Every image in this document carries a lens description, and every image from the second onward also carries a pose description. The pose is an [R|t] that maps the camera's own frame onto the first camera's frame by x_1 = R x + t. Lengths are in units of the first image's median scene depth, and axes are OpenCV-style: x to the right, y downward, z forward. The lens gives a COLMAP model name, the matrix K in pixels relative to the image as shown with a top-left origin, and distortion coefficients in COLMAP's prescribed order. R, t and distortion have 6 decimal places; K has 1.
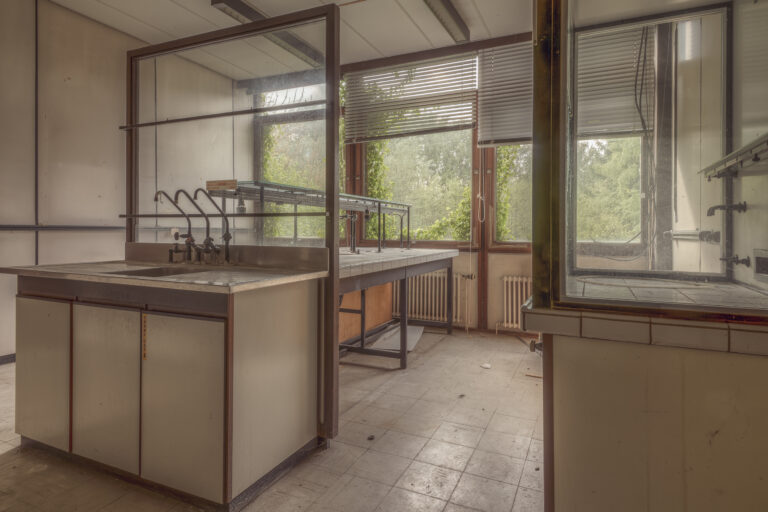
lens RADIAL K [[423.5, 0, 385.9], [0, 423.5, 228.8], [0, 0, 1]] dist [0.001307, 0.000334]
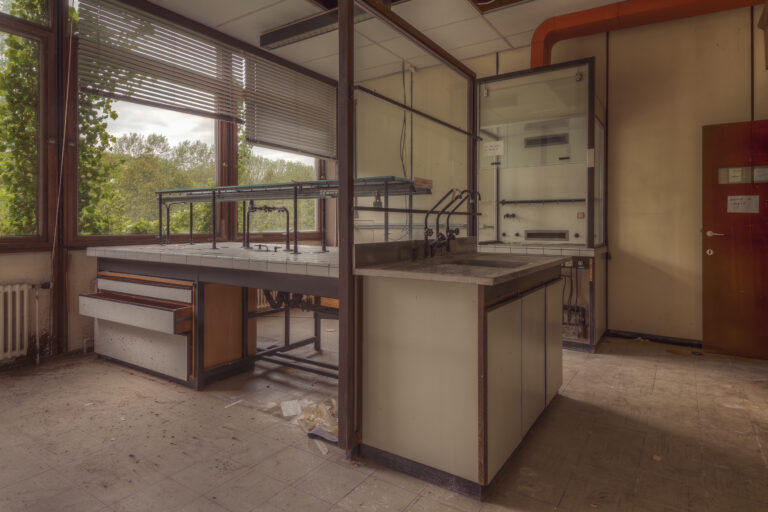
lens RADIAL K [[423.5, 0, 385.9], [0, 423.5, 228.8], [0, 0, 1]] dist [0.001307, 0.000334]
pose [[0.107509, -0.011704, 0.994135, -1.023202], [-0.004320, 0.999916, 0.012239, 0.000017], [-0.994195, -0.005610, 0.107449, 0.688259]]
